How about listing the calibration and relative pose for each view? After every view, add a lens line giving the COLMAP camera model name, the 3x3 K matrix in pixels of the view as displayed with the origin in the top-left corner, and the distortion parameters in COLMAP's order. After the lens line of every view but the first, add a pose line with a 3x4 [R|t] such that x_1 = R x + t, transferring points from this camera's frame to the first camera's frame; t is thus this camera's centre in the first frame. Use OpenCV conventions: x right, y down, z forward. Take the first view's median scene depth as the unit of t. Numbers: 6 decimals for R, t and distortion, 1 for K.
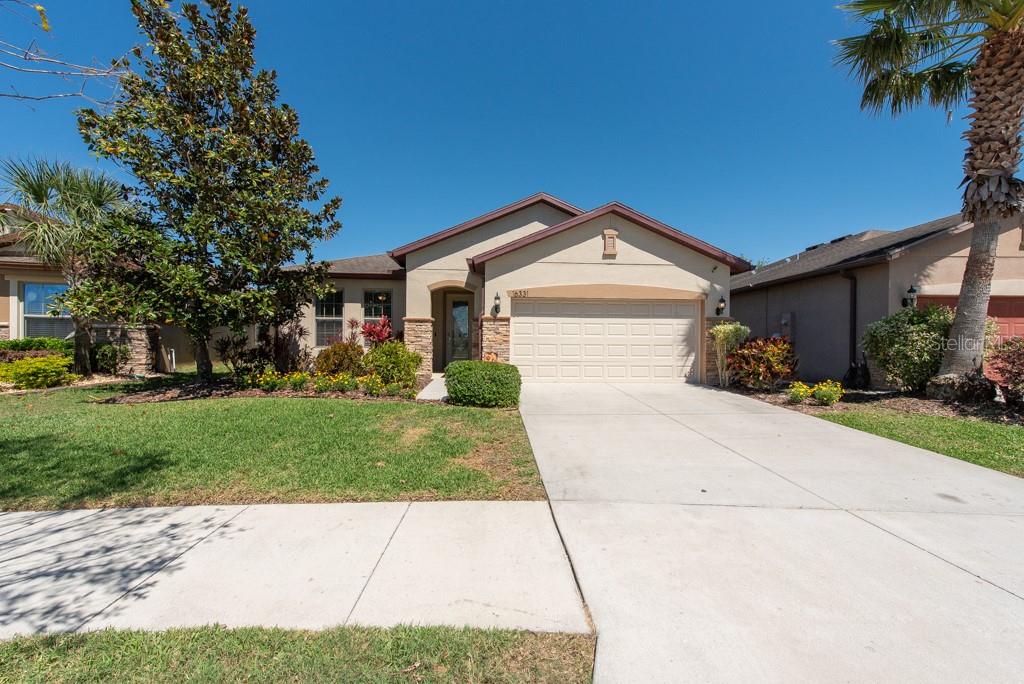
lens RADIAL K [[399.6, 0, 512.2], [0, 399.6, 343.3], [0, 0, 1]] dist [0.015983, -0.004069]
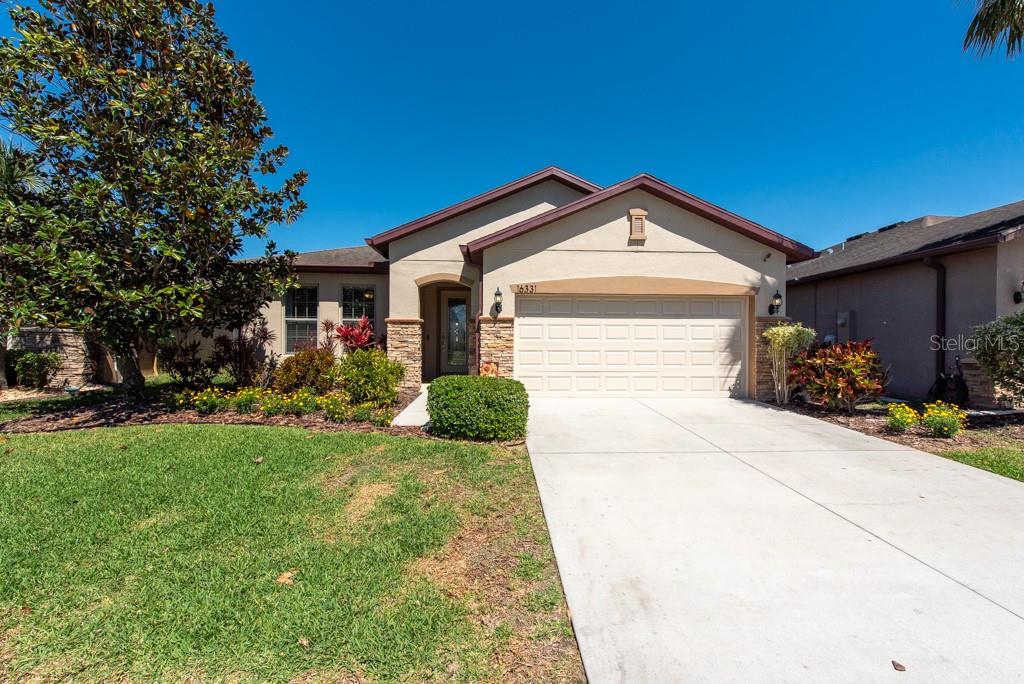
lens RADIAL K [[399.6, 0, 512.2], [0, 399.6, 343.3], [0, 0, 1]] dist [0.015983, -0.004069]
pose [[0.999923, -0.002664, -0.012082, 0.000582], [0.002690, 0.999994, 0.002165, -0.015409], [0.012076, -0.002197, 0.999925, 0.190816]]
